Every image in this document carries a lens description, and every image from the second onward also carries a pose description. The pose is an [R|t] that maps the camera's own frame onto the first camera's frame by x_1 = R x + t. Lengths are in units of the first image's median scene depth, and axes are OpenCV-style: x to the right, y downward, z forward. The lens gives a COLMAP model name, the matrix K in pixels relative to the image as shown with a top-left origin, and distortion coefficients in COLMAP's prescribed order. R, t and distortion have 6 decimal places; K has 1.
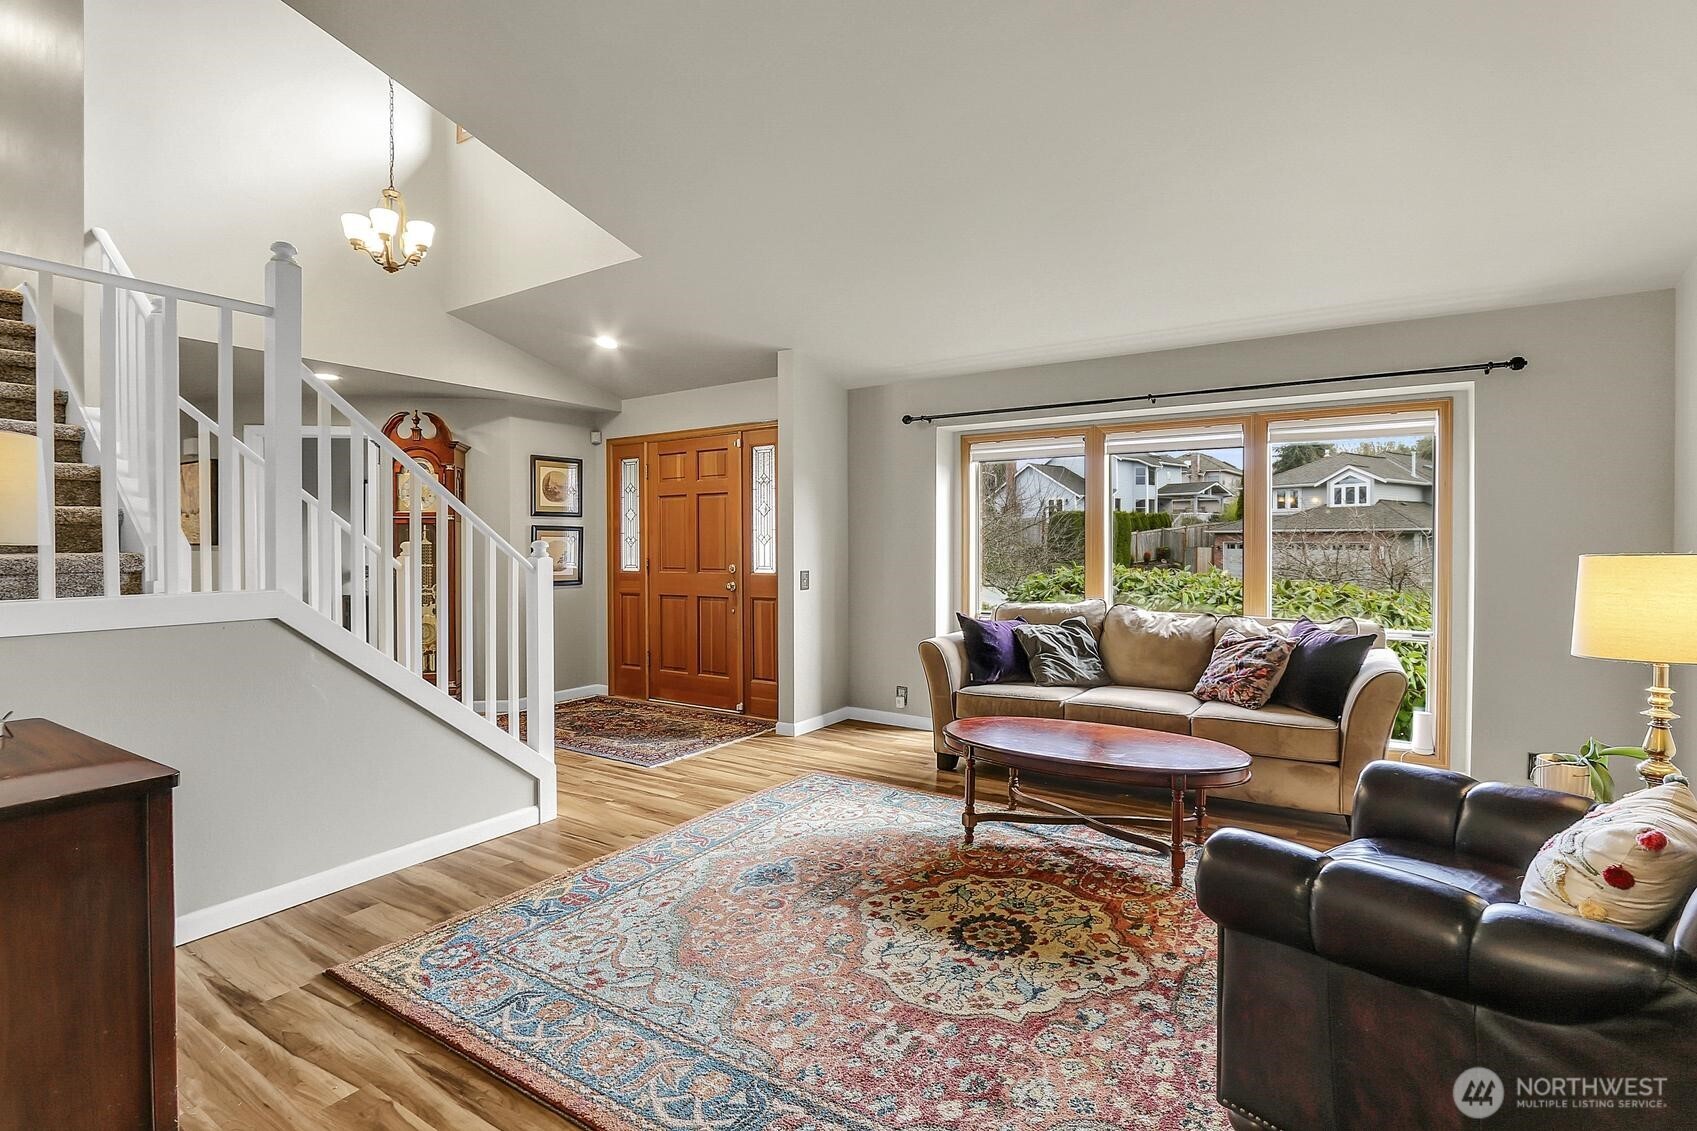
lens RADIAL K [[789.7, 0, 812.3], [0, 789.7, 550.0], [0, 0, 1]] dist [-0.015353, -0.000009]
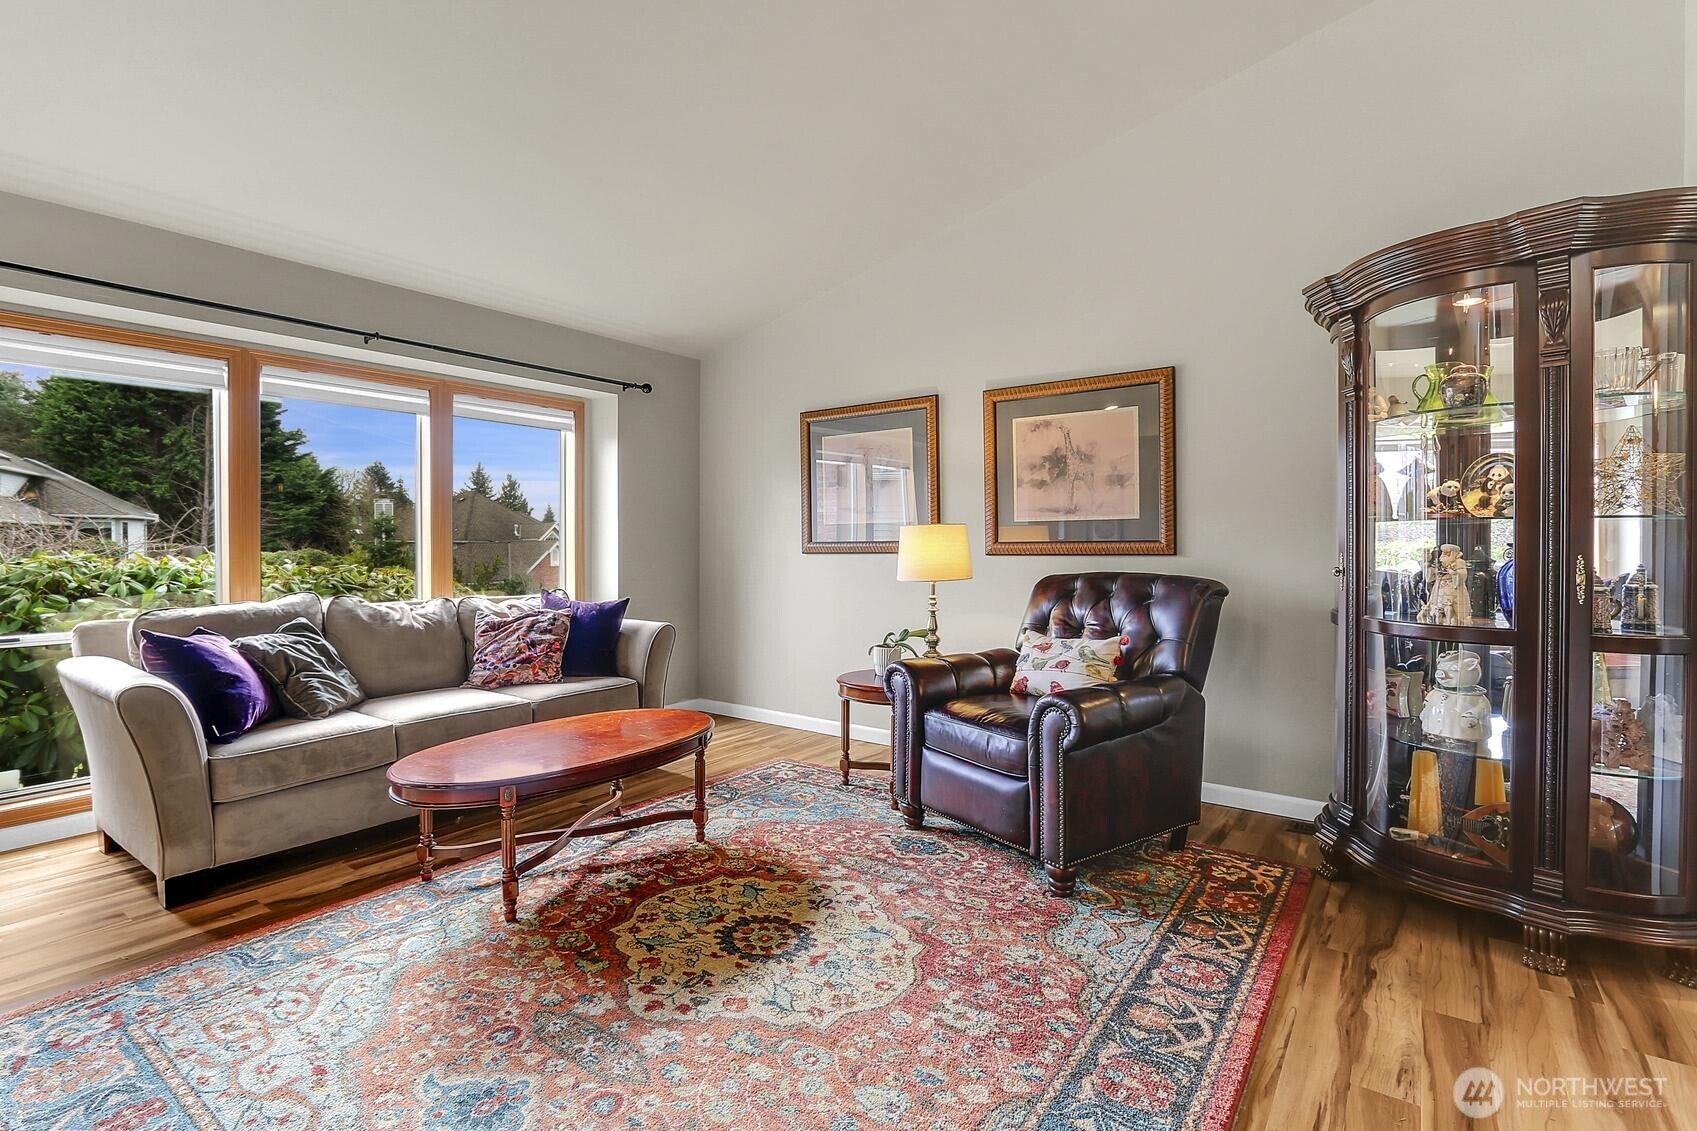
lens RADIAL K [[824.9, 0, 851.4], [0, 824.9, 542.7], [0, 0, 1]] dist [-0.021323, -0.000653]
pose [[0.031414, -0.002671, 0.999503, -0.620357], [0.007521, 0.999969, 0.002435, 0.028366], [-0.999478, 0.007441, 0.031433, 0.755170]]
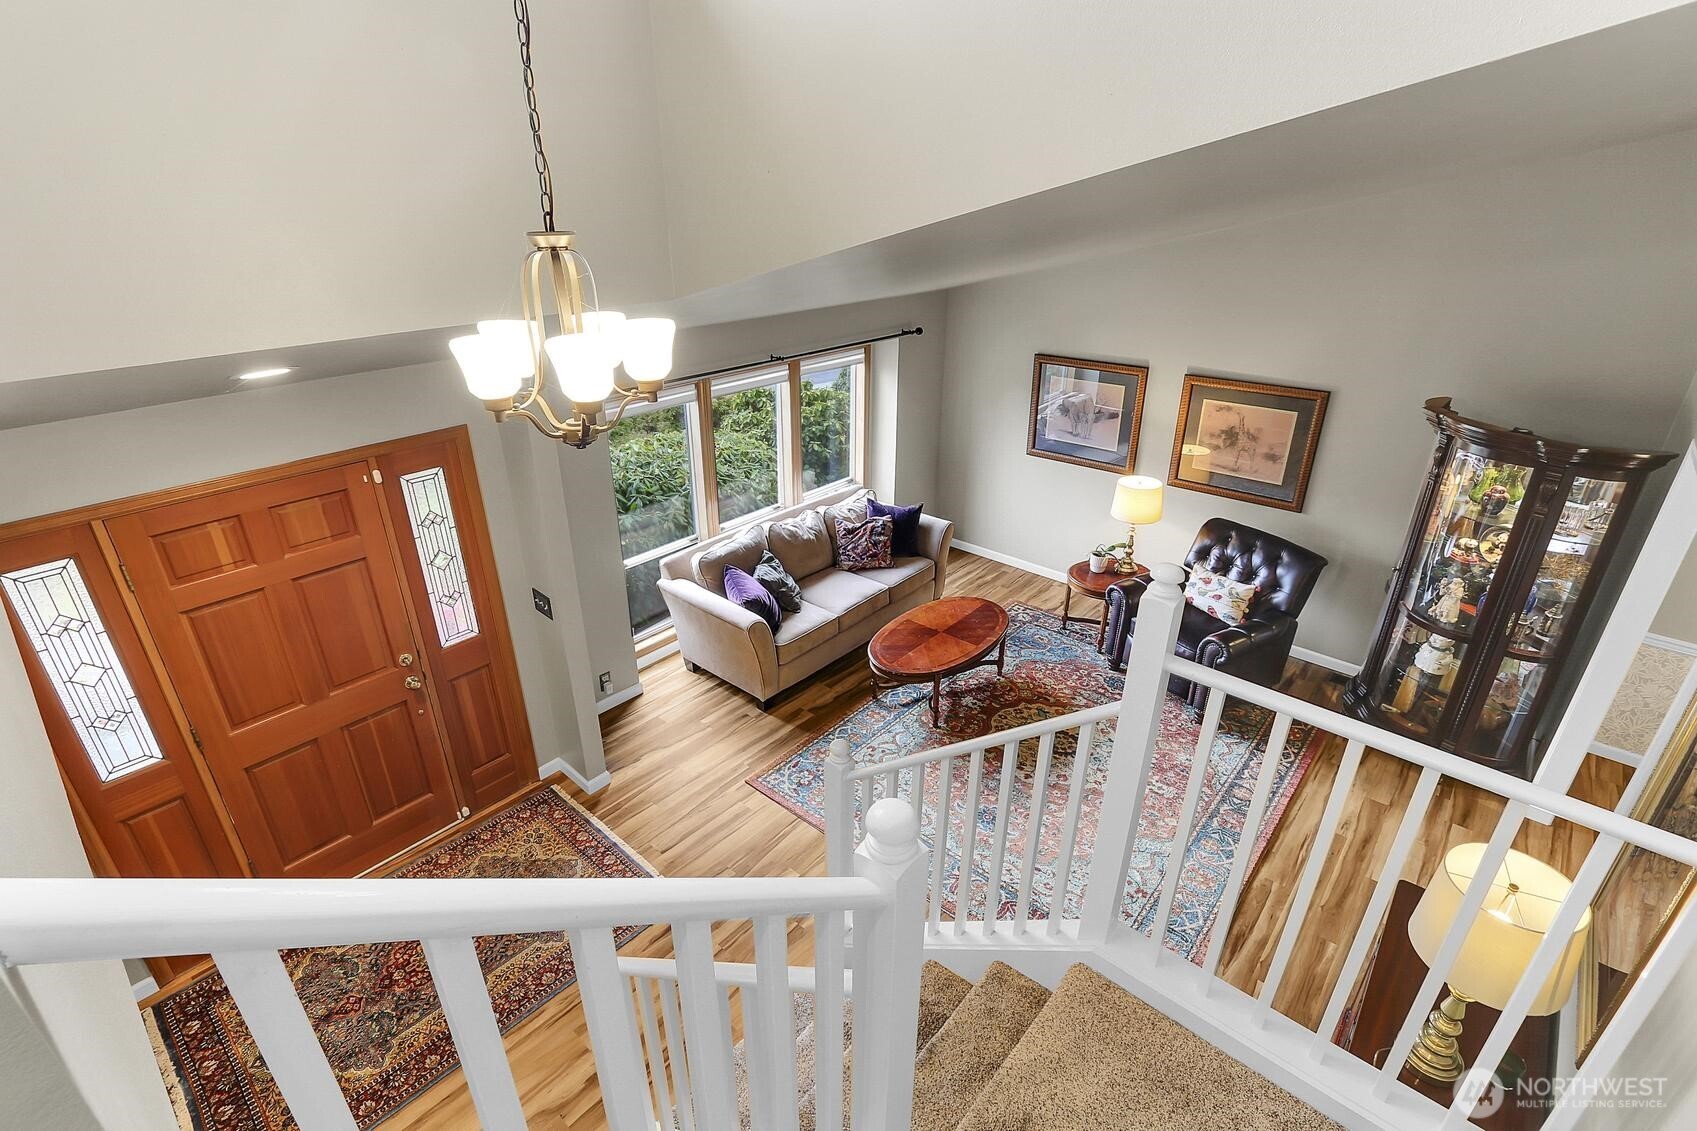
lens RADIAL K [[813.0, 0, 845.6], [0, 813.0, 592.4], [0, 0, 1]] dist [-0.015027, -0.000306]
pose [[0.128538, -0.439664, 0.888917, -1.288078], [0.014669, 0.897097, 0.441589, -0.653949], [-0.991596, -0.043722, 0.121761, 1.134547]]
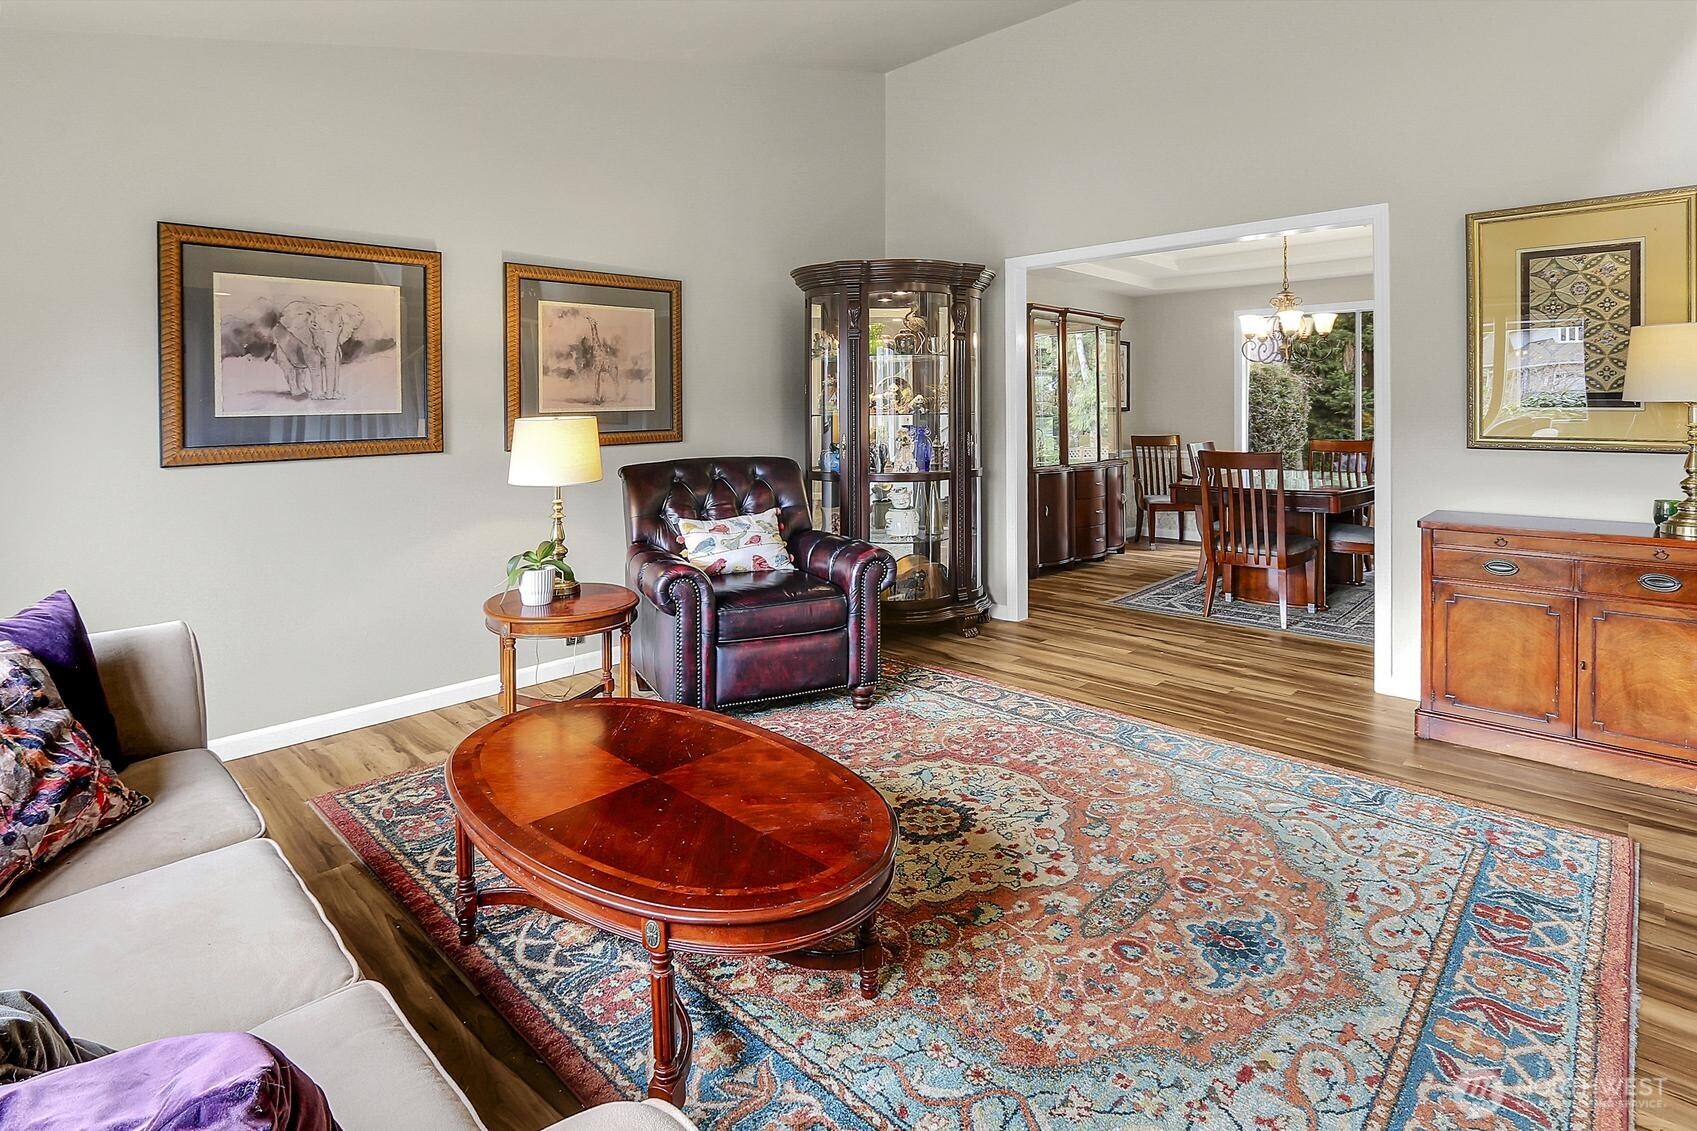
lens RADIAL K [[835.8, 0, 822.9], [0, 835.8, 412.4], [0, 0, 1]] dist [-0.022946, 0.001323]
pose [[-0.983795, 0.009013, 0.179071, 0.148325], [0.011431, 0.999857, 0.012479, -0.015095], [-0.178933, 0.014323, -0.983757, 1.746784]]
